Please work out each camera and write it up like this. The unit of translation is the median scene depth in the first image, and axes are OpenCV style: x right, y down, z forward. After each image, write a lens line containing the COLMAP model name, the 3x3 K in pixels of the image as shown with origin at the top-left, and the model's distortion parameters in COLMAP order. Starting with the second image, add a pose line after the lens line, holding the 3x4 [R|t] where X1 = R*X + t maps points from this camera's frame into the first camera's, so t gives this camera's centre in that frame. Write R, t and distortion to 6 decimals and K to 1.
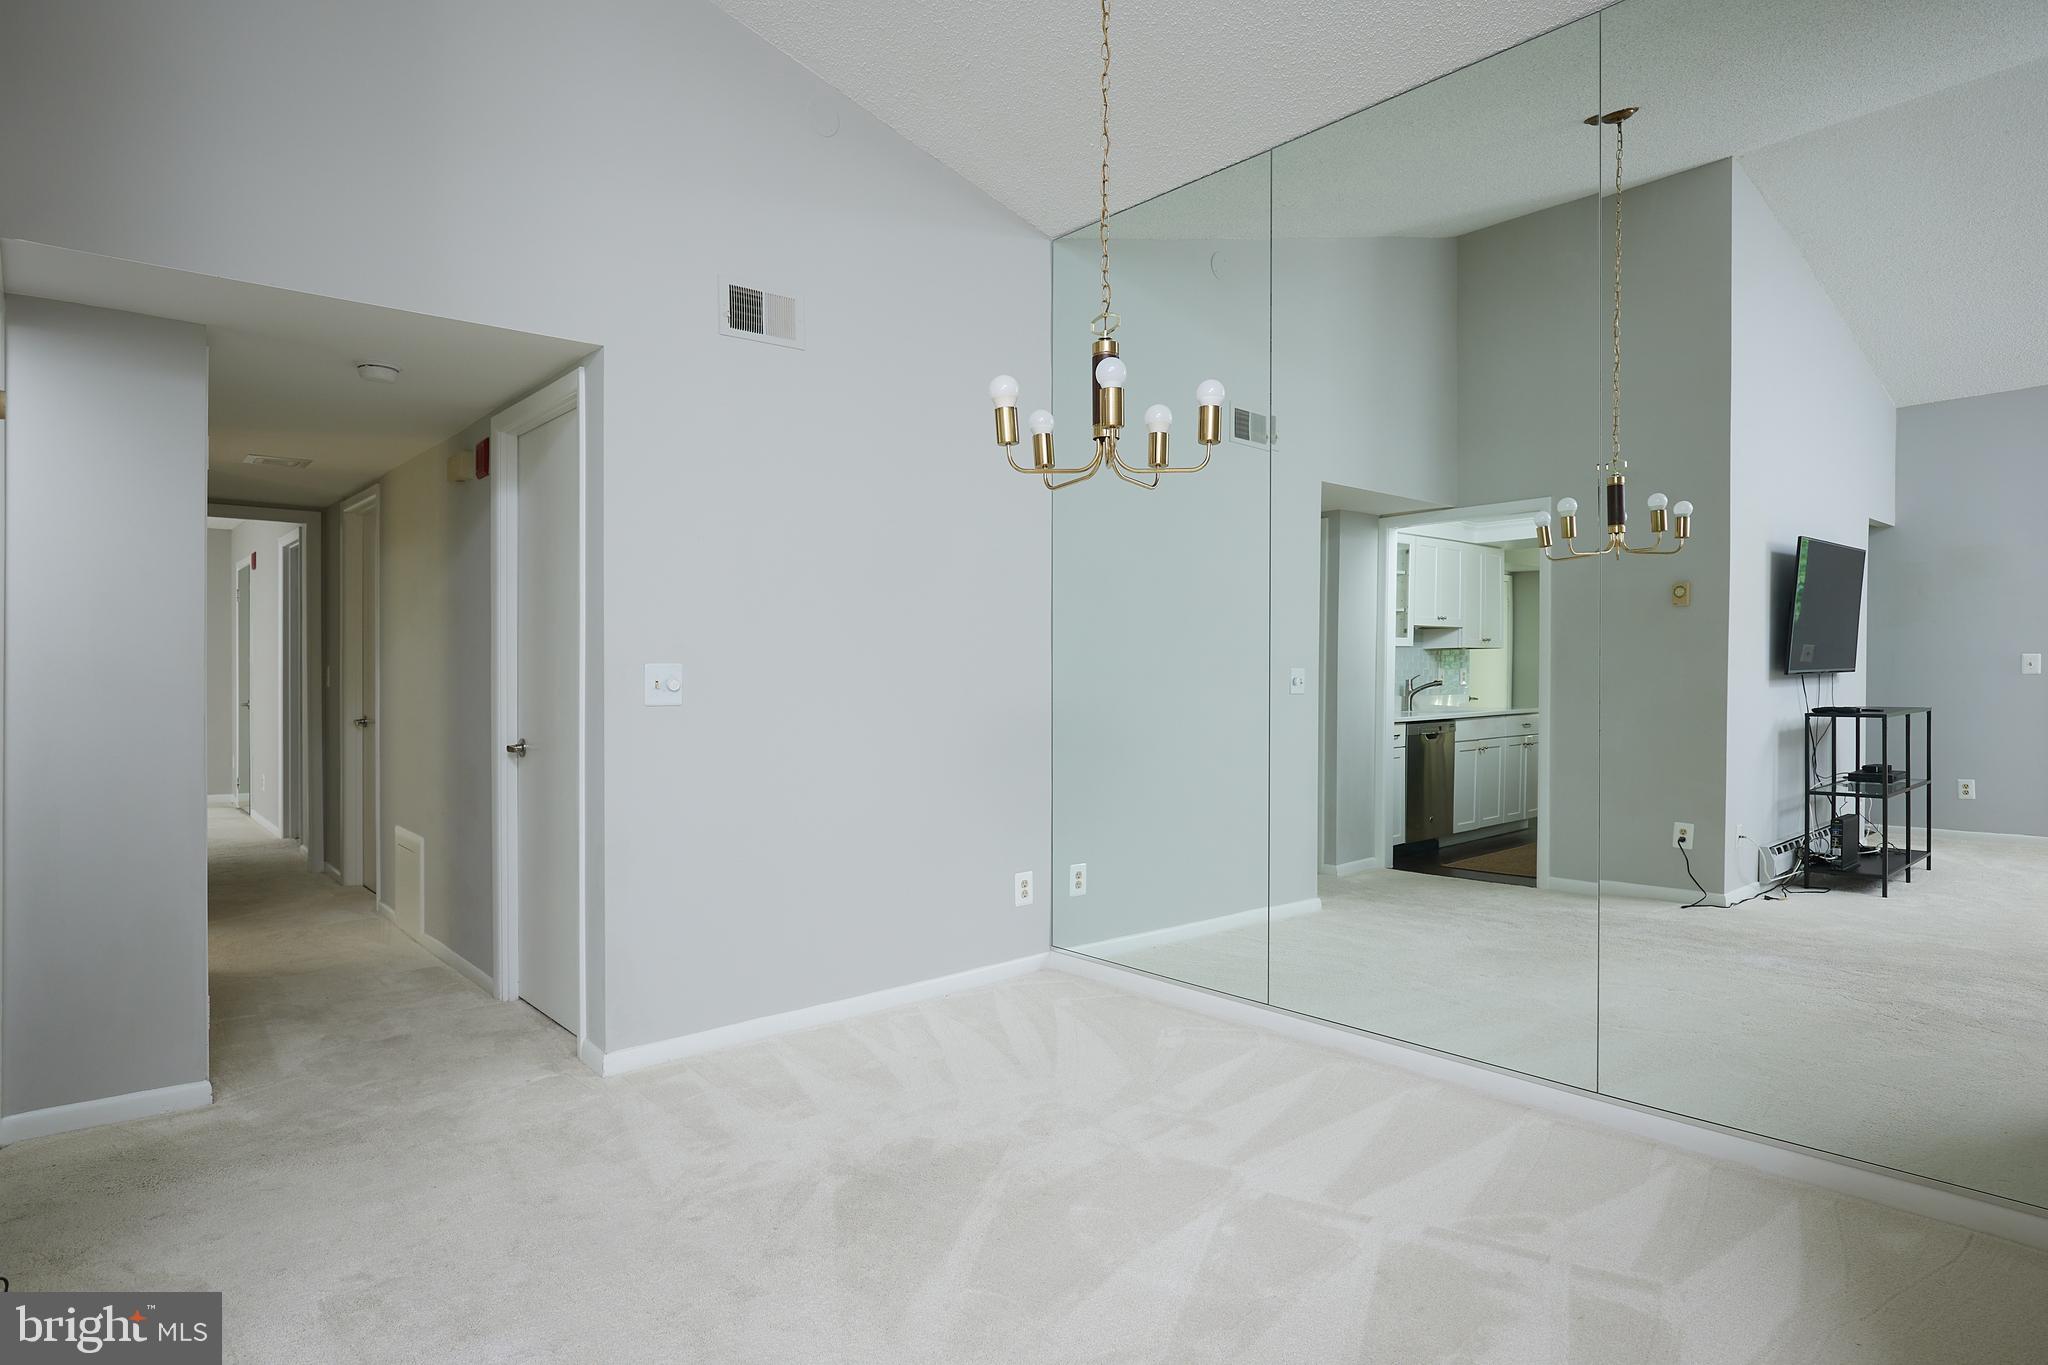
lens RADIAL K [[1143.6, 0, 1022.5], [0, 1143.6, 666.6], [0, 0, 1]] dist [-0.002217, 0.000314]
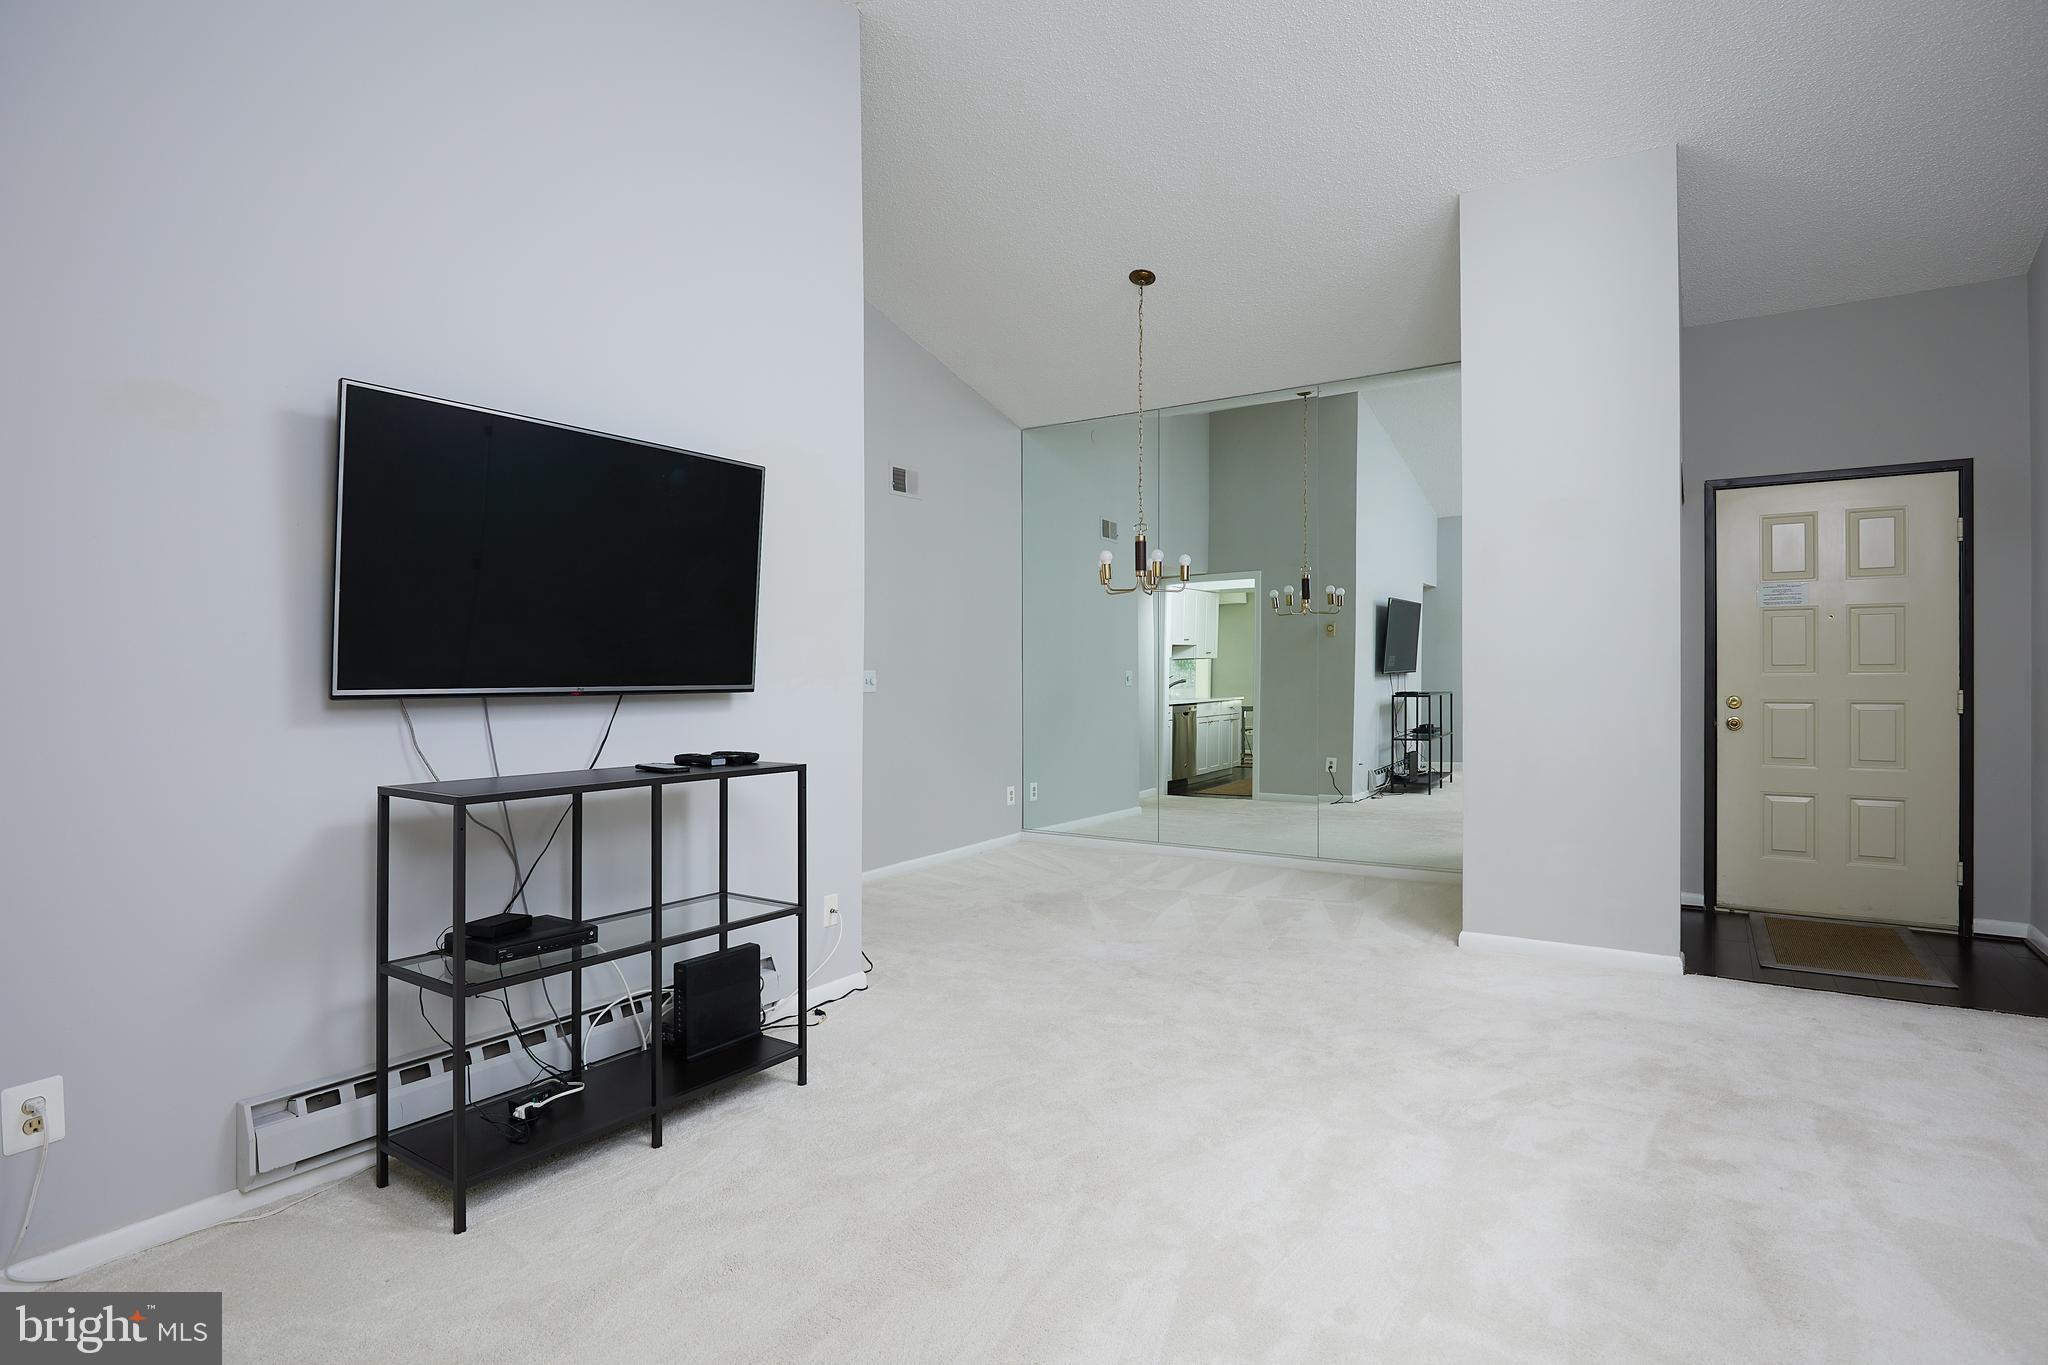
lens RADIAL K [[1064.0, 0, 1024.0], [0, 1064.0, 682.5], [0, 0, 1]] dist [0.000314, -0.000008]
pose [[0.962900, -0.006152, 0.269790, -0.319186], [0.002851, 0.999916, 0.012627, -0.002338], [-0.269845, -0.011390, 0.962836, -0.449530]]
